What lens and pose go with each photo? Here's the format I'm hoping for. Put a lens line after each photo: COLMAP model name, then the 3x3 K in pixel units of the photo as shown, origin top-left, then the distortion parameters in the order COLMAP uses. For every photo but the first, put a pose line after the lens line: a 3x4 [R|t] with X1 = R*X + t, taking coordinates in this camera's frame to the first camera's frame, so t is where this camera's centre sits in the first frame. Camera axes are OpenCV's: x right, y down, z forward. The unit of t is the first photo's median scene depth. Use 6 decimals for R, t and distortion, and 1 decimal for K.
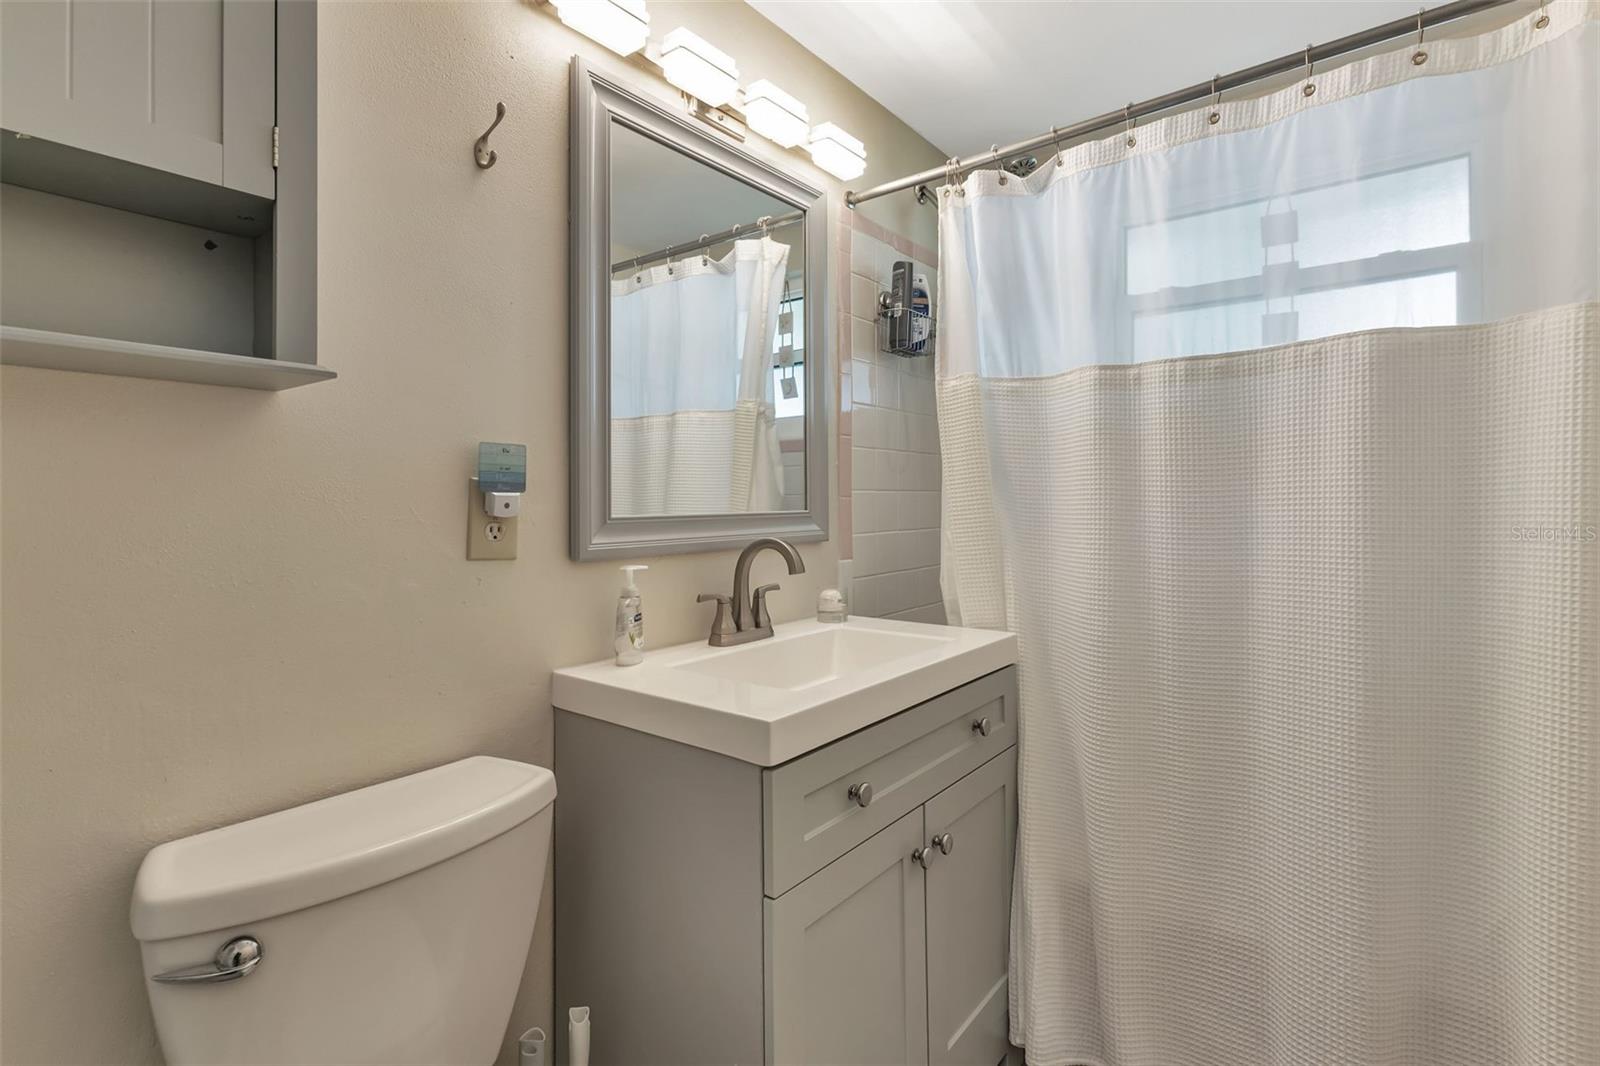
lens RADIAL K [[740.8, 0, 801.5], [0, 740.8, 498.8], [0, 0, 1]] dist [0.011605, -0.000184]
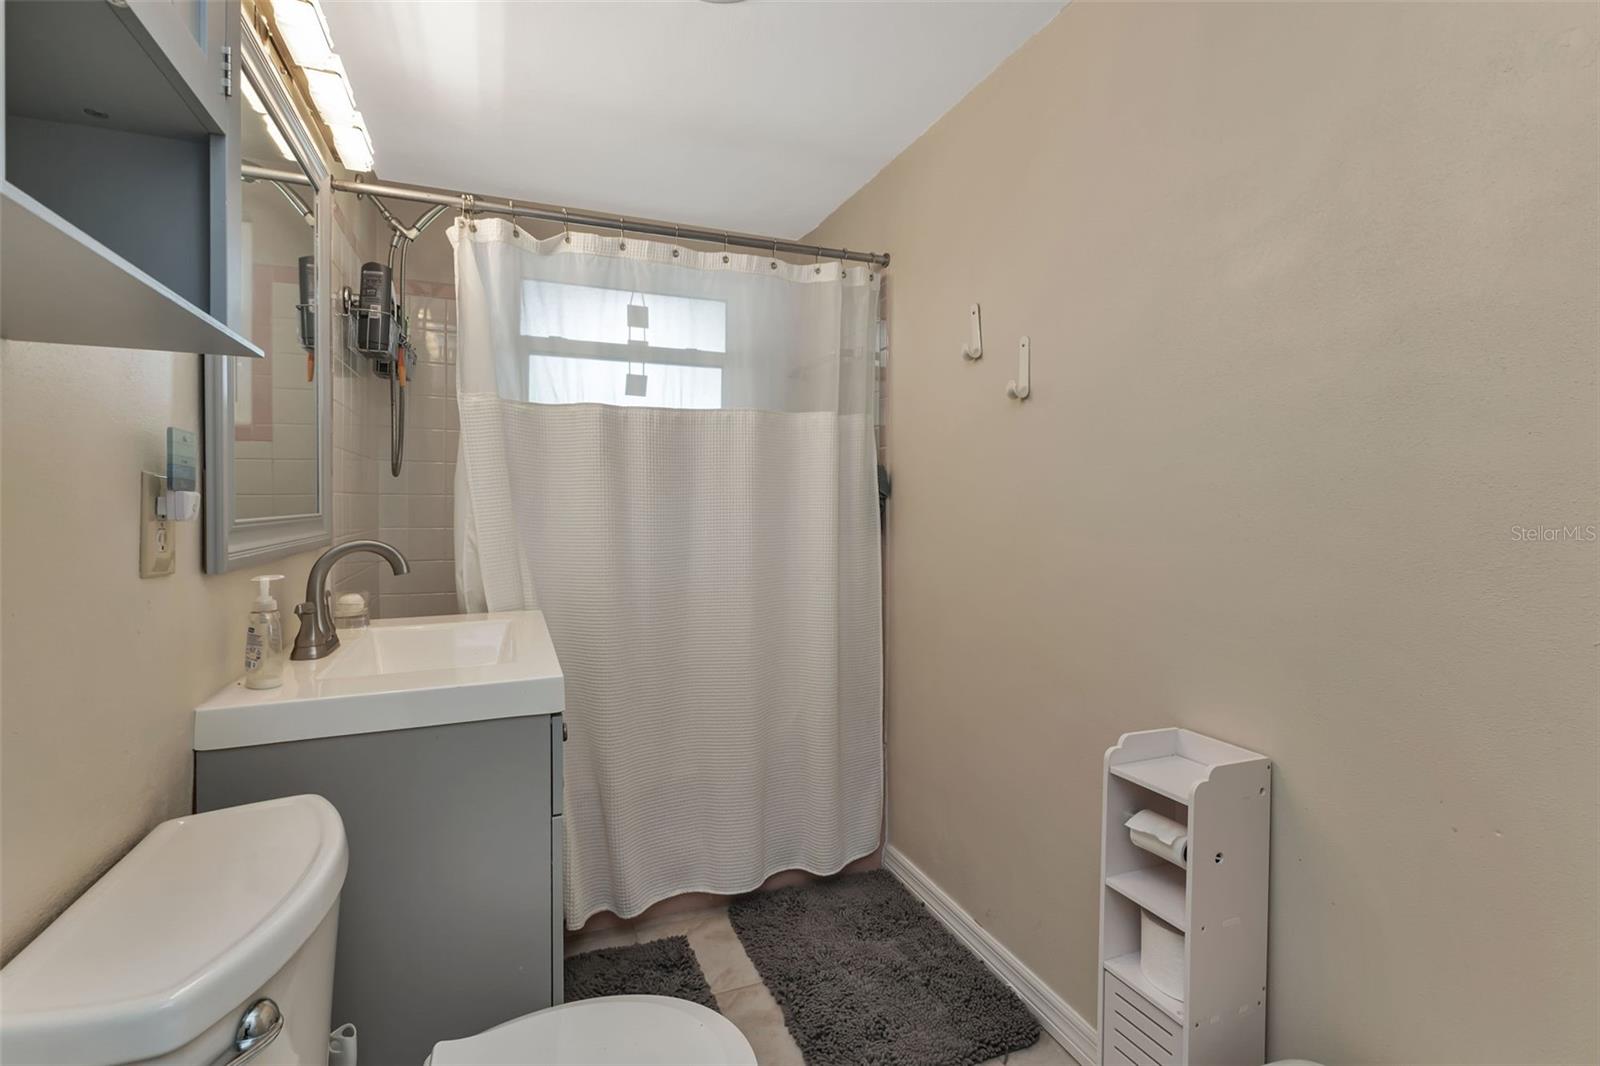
lens RADIAL K [[723.9, 0, 800.0], [0, 723.9, 533.0], [0, 0, 1]] dist [0.010671, -0.000426]
pose [[0.515880, -0.029974, 0.856136, -0.530640], [-0.004466, 0.999280, 0.037676, 0.002768], [-0.856649, -0.023260, 0.515375, 0.005052]]
